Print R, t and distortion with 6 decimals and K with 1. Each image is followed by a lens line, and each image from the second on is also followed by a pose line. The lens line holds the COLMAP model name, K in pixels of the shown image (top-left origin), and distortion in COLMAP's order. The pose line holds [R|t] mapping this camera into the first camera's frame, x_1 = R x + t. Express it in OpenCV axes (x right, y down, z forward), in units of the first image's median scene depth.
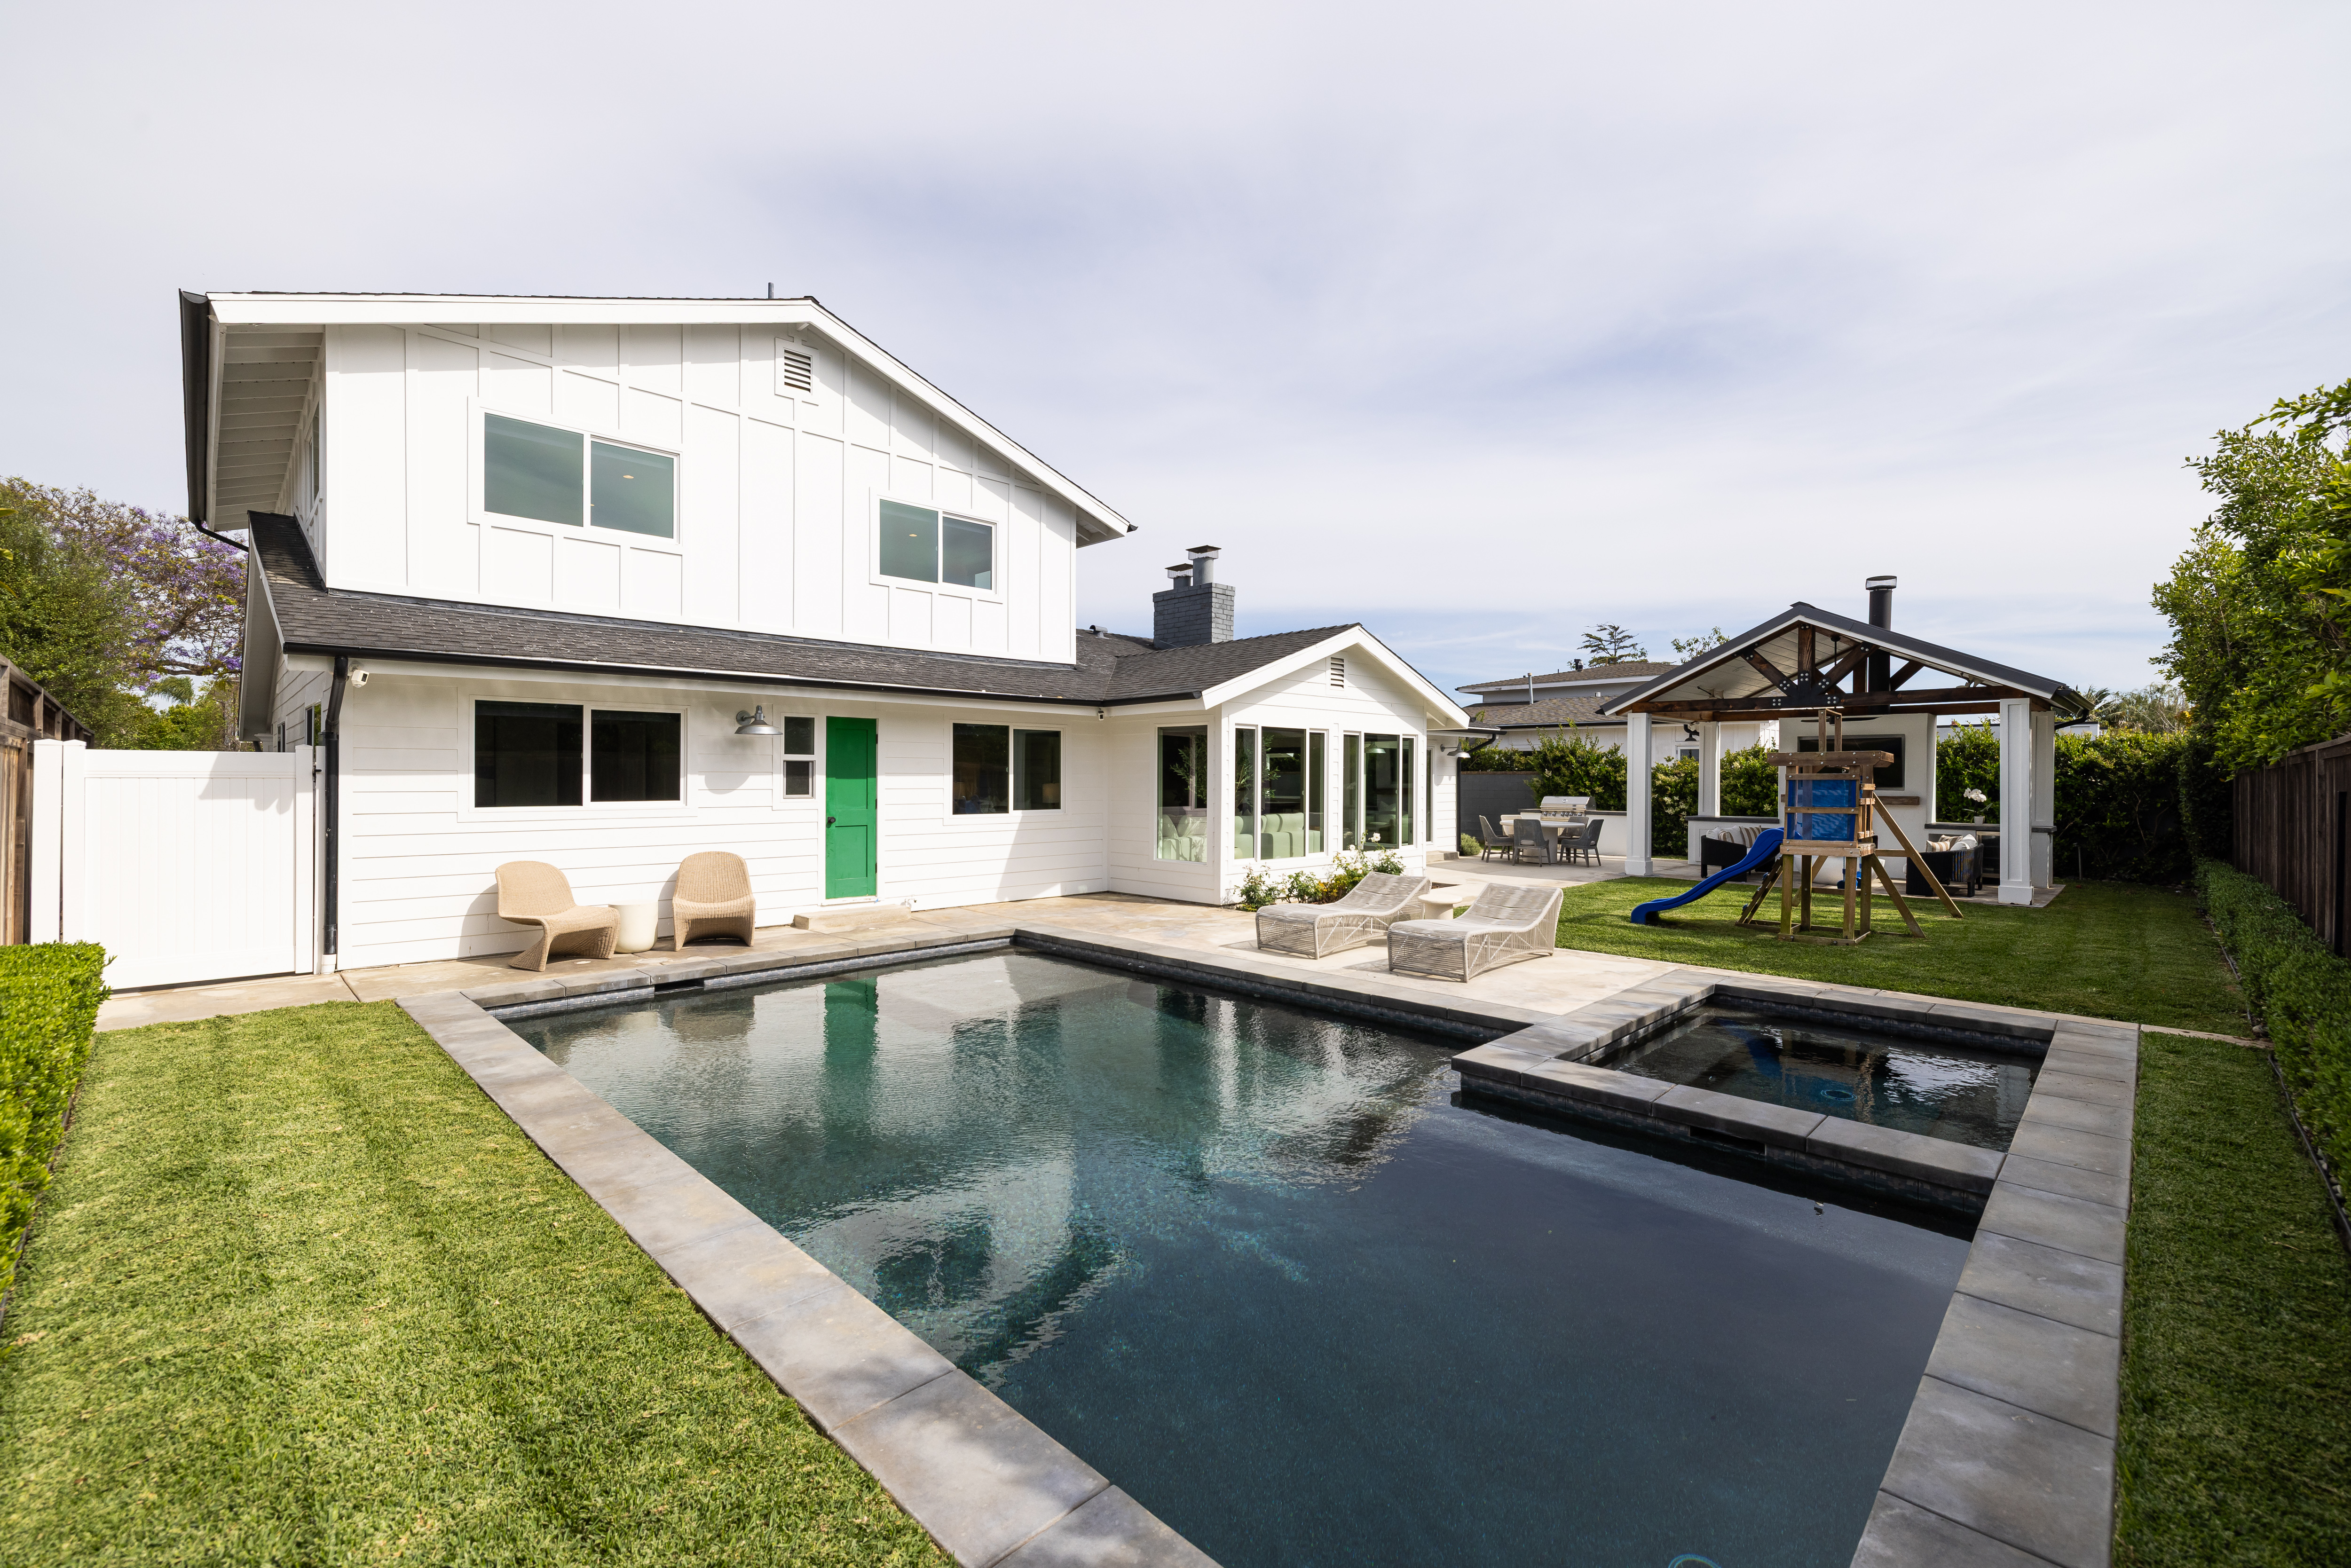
lens RADIAL K [[988.3, 0, 1164.7], [0, 988.3, 779.9], [0, 0, 1]] dist [0.001848, -0.000408]
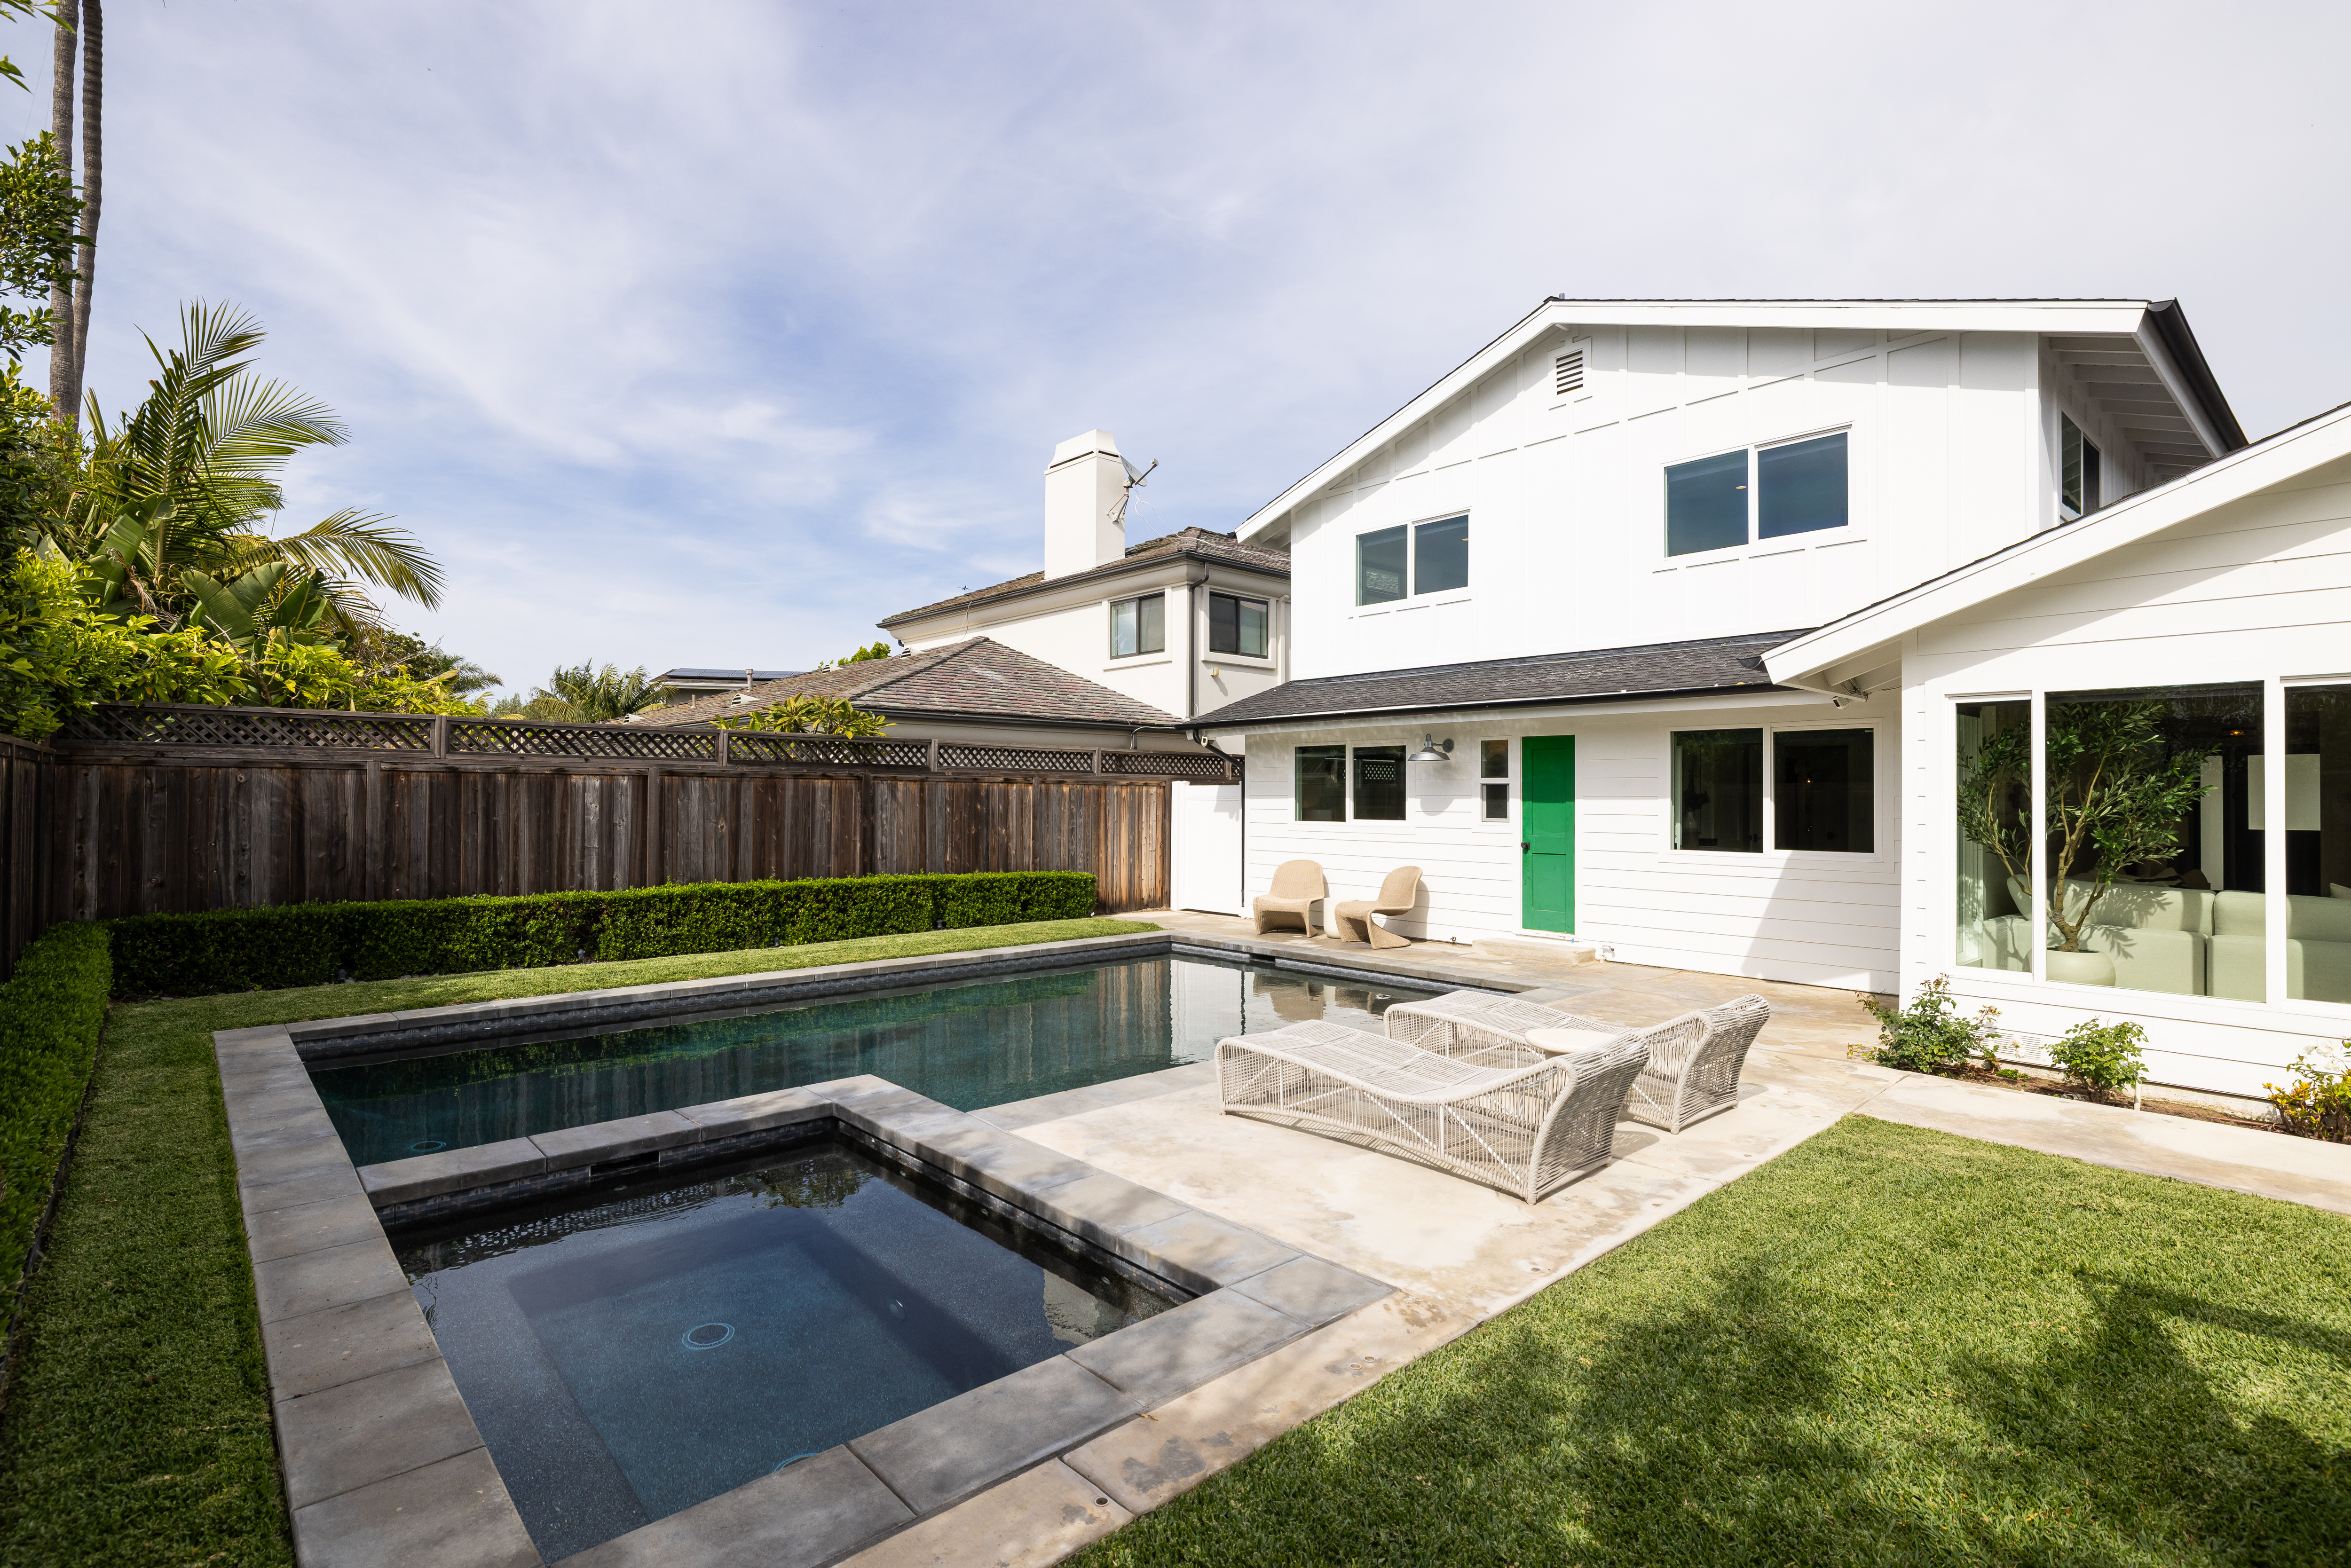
lens RADIAL K [[1103.9, 0, 1183.7], [0, 1103.9, 786.5], [0, 0, 1]] dist [-0.005232, 0.000697]
pose [[-0.048418, -0.012448, -0.998750, 0.659180], [-0.008371, 0.999892, -0.012056, -0.000863], [0.998792, 0.007776, -0.048517, 0.645809]]
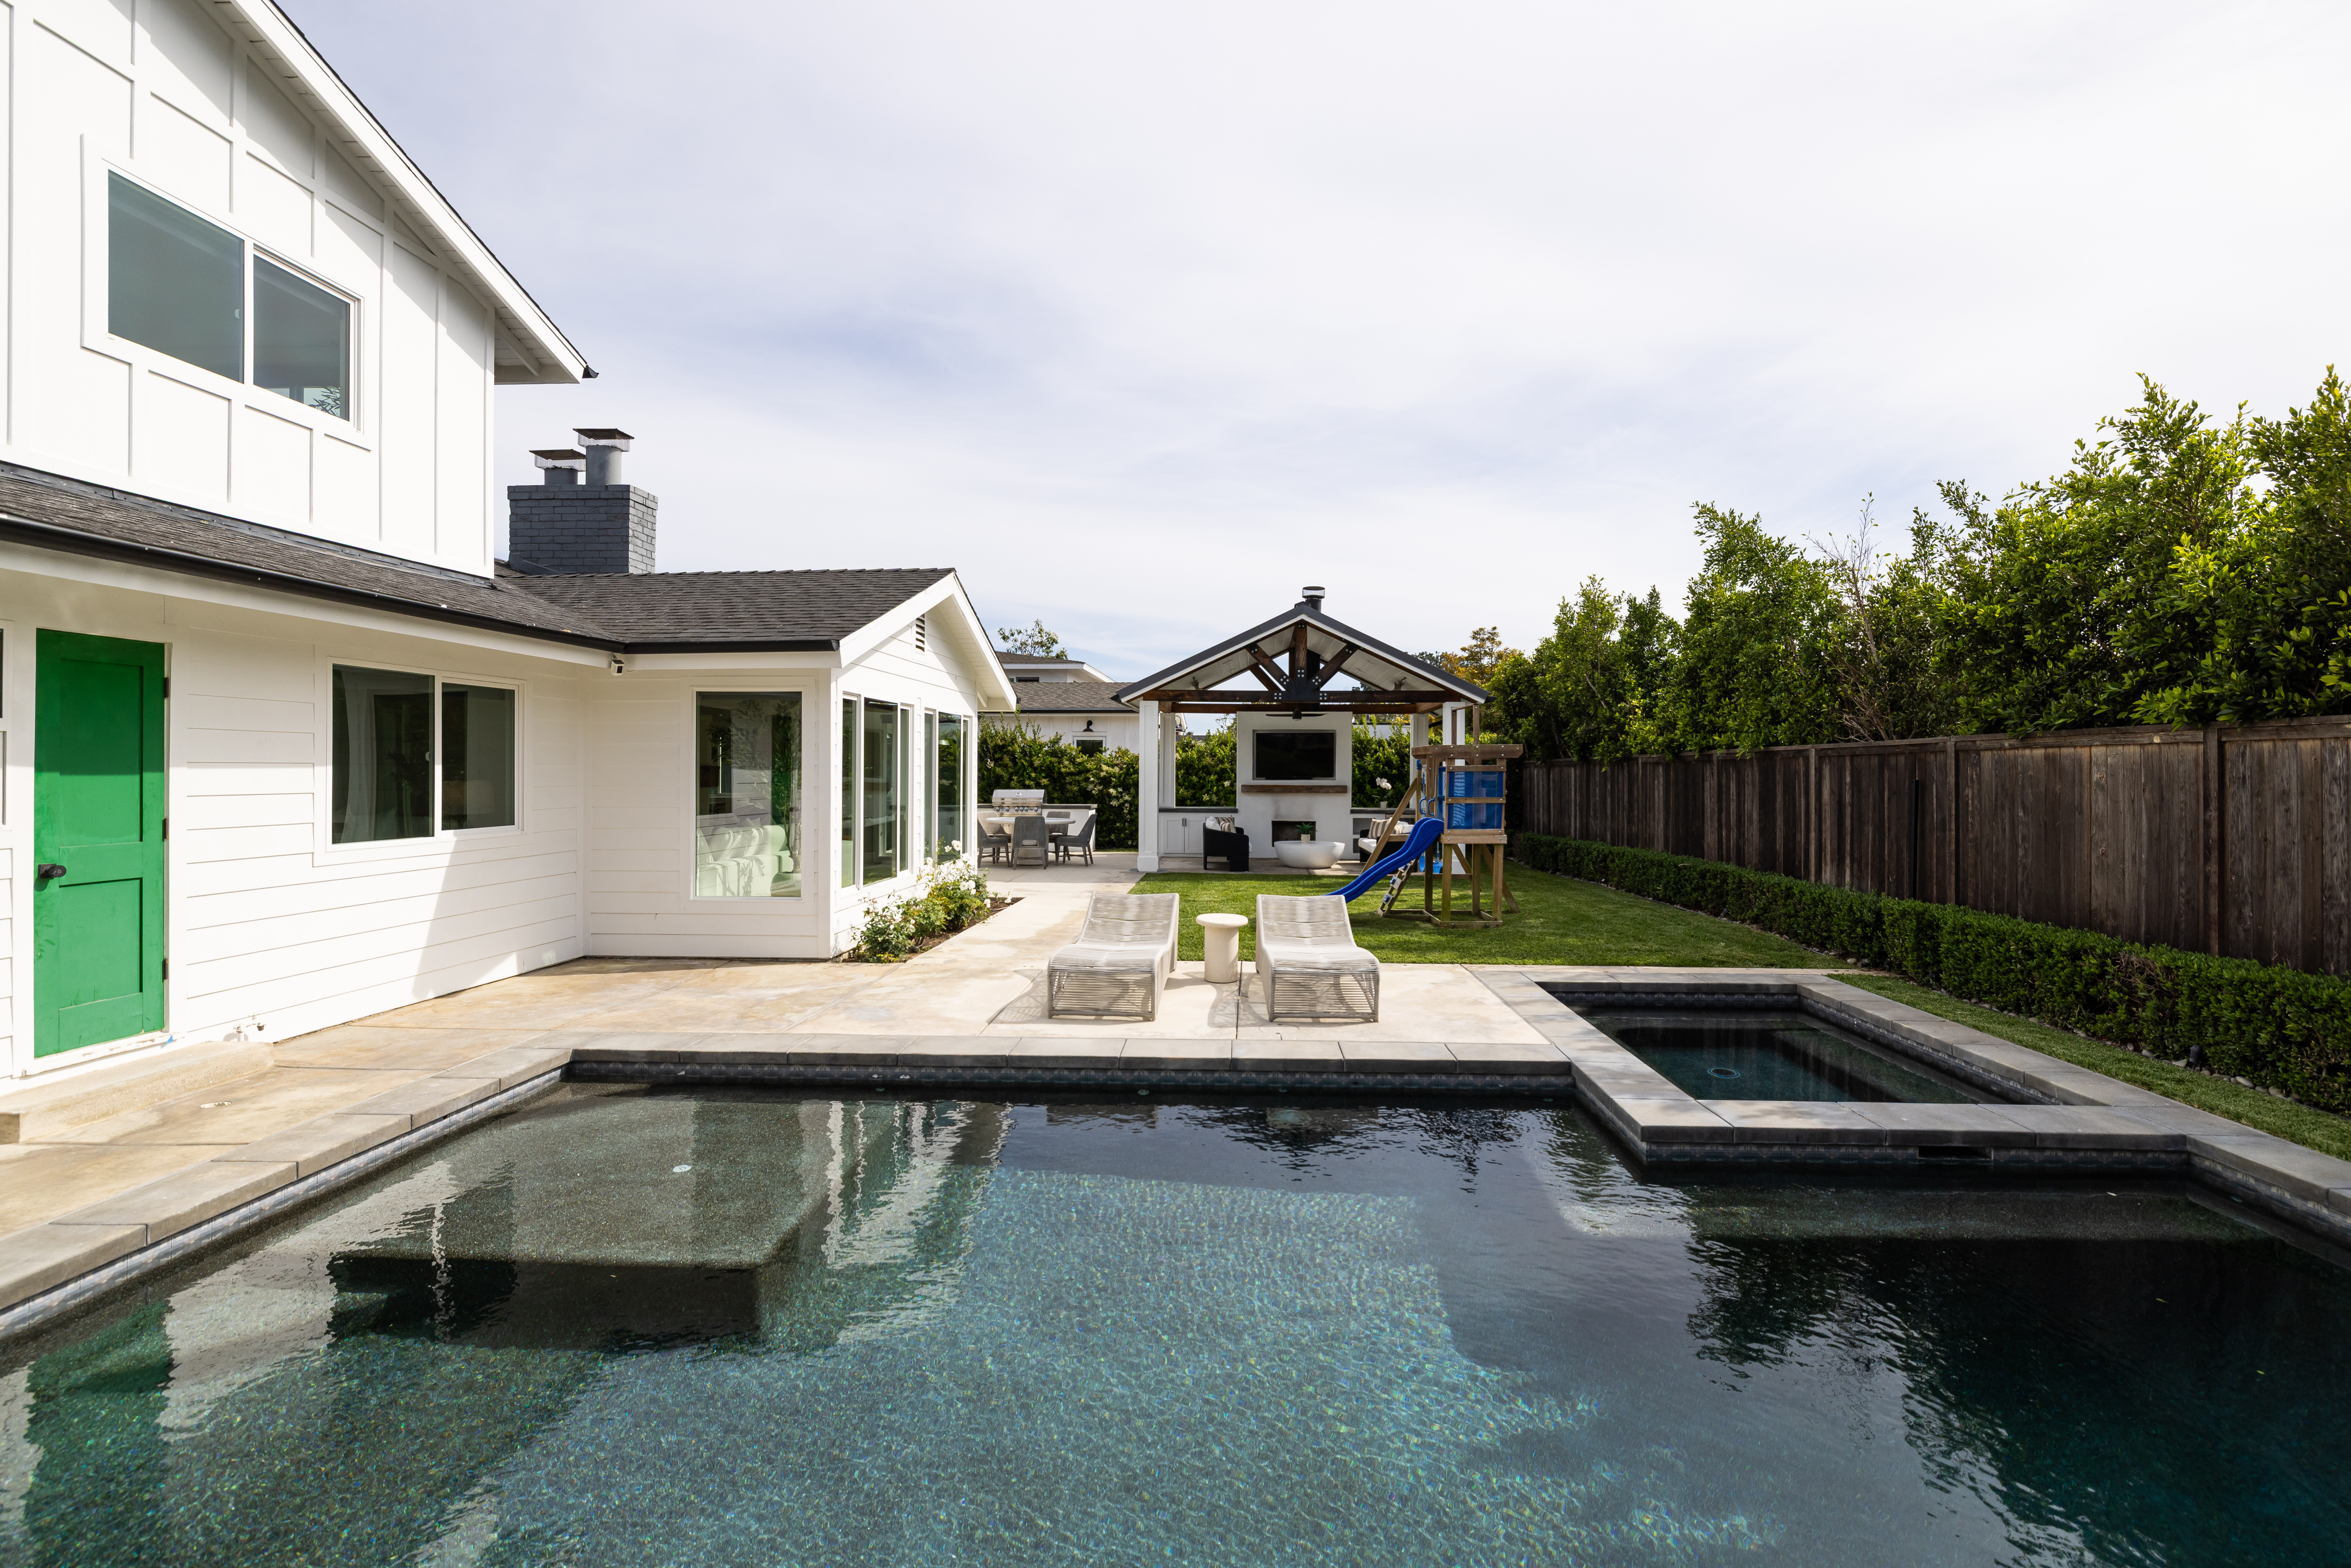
lens RADIAL K [[1075.4, 0, 1196.9], [0, 1075.4, 770.6], [0, 0, 1]] dist [0.000524, 0.000242]
pose [[0.735803, -0.003257, 0.677188, -0.256671], [0.003926, 0.999992, 0.000543, -0.001512], [-0.677184, 0.002259, 0.735810, 0.286459]]
